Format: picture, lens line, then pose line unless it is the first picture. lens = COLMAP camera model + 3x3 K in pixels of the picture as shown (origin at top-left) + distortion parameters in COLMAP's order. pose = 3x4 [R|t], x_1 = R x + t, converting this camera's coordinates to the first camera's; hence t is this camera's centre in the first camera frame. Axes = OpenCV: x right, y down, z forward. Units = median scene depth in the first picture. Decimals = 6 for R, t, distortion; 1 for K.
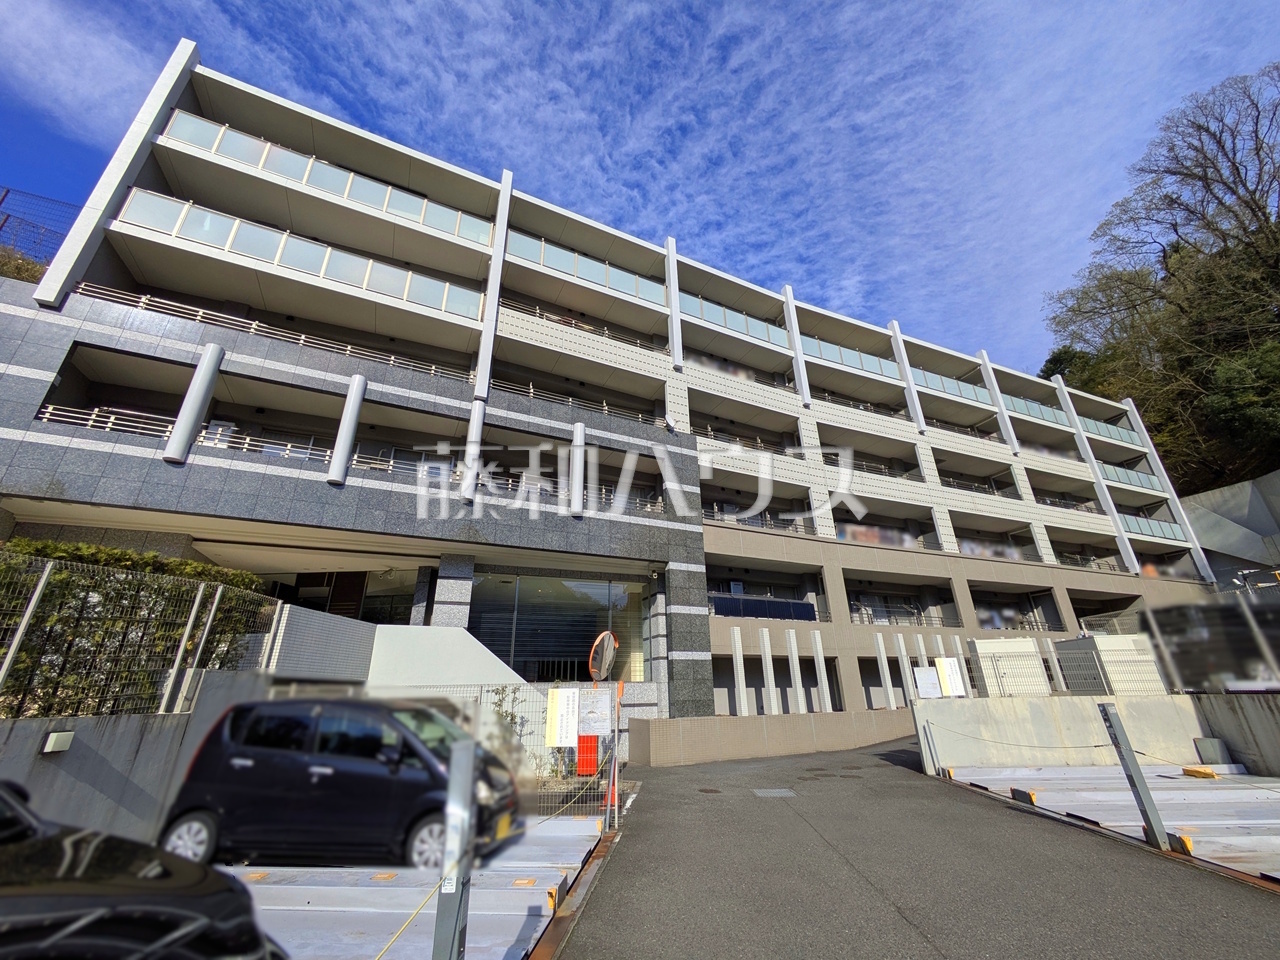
lens RADIAL K [[503.4, 0, 631.3], [0, 503.4, 481.5], [0, 0, 1]] dist [-0.000994, 0.000944]
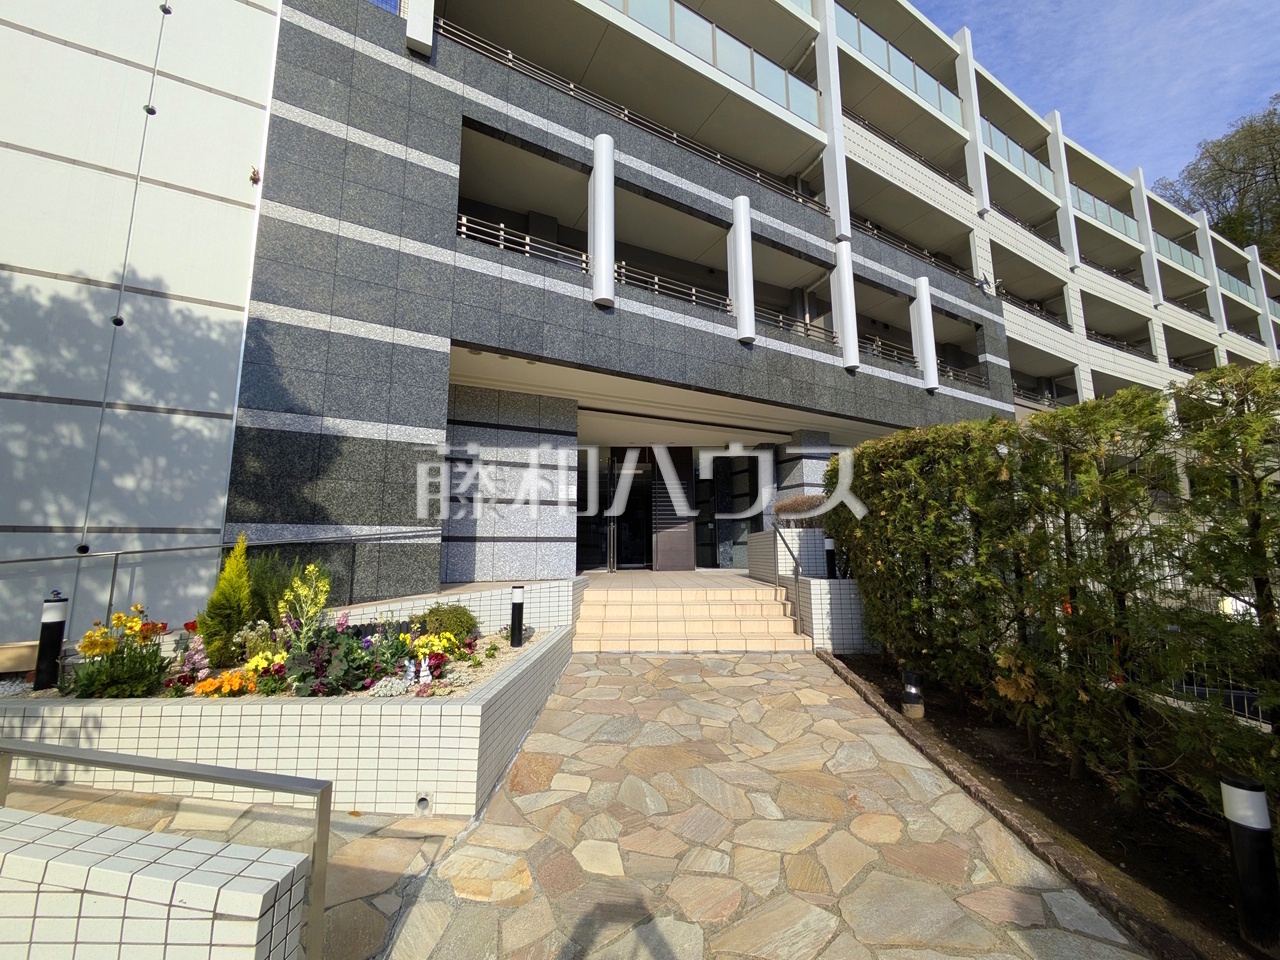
lens RADIAL K [[503.4, 0, 641.2], [0, 503.4, 479.5], [0, 0, 1]] dist [-0.000994, 0.000944]
pose [[0.998193, 0.017630, 0.057446, -0.573298], [-0.031215, 0.969019, 0.245005, 0.017813], [-0.051347, -0.246356, 0.967818, 0.123547]]
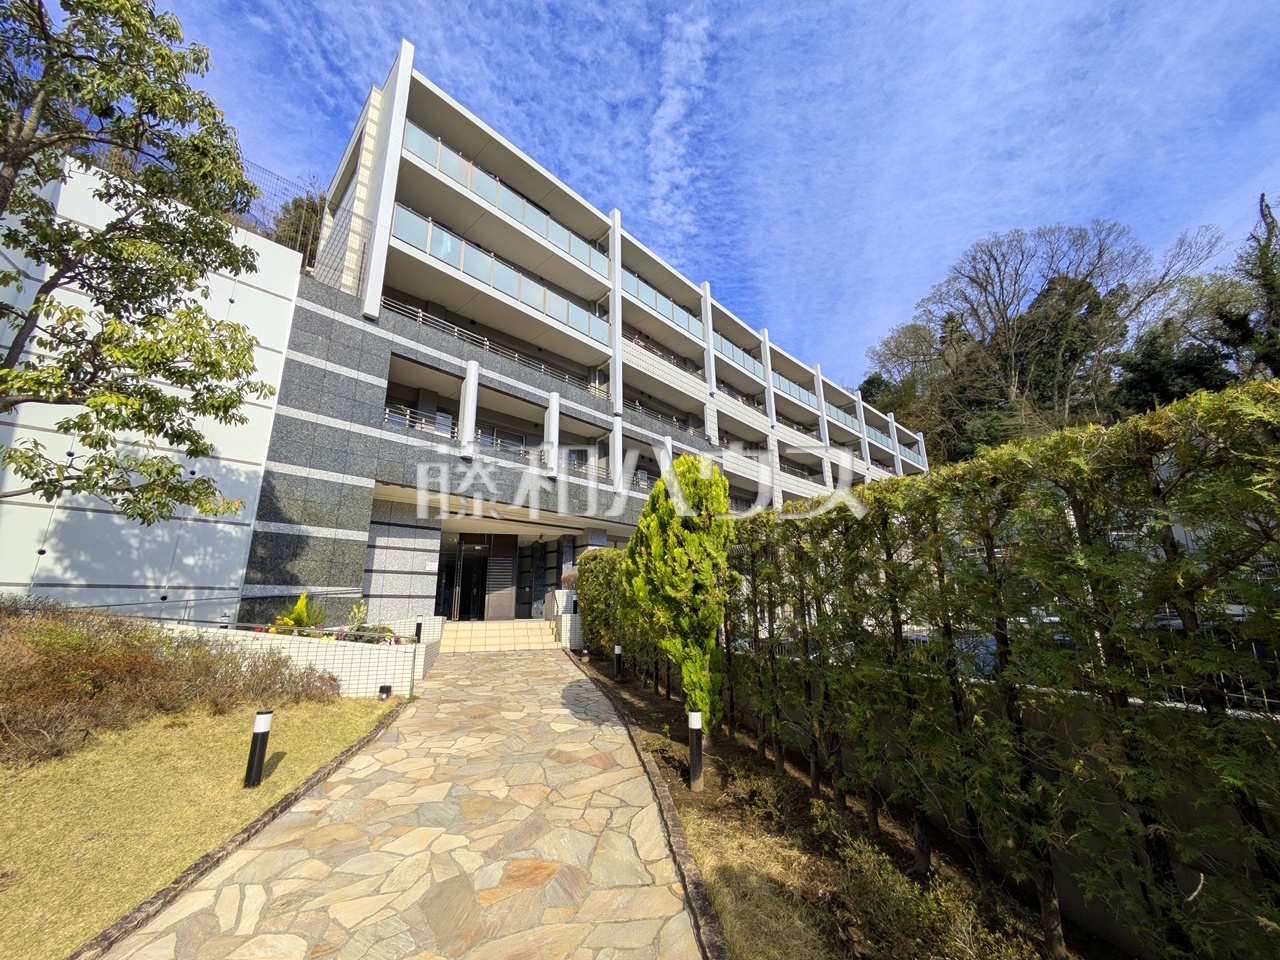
lens RADIAL K [[503.4, 0, 640.2], [0, 503.4, 482.1], [0, 0, 1]] dist [-0.000994, 0.000944]
pose [[0.930592, 0.094868, 0.353552, -0.607655], [-0.138684, 0.985206, 0.100675, -0.112438], [-0.338771, -0.142719, 0.929981, -0.254642]]
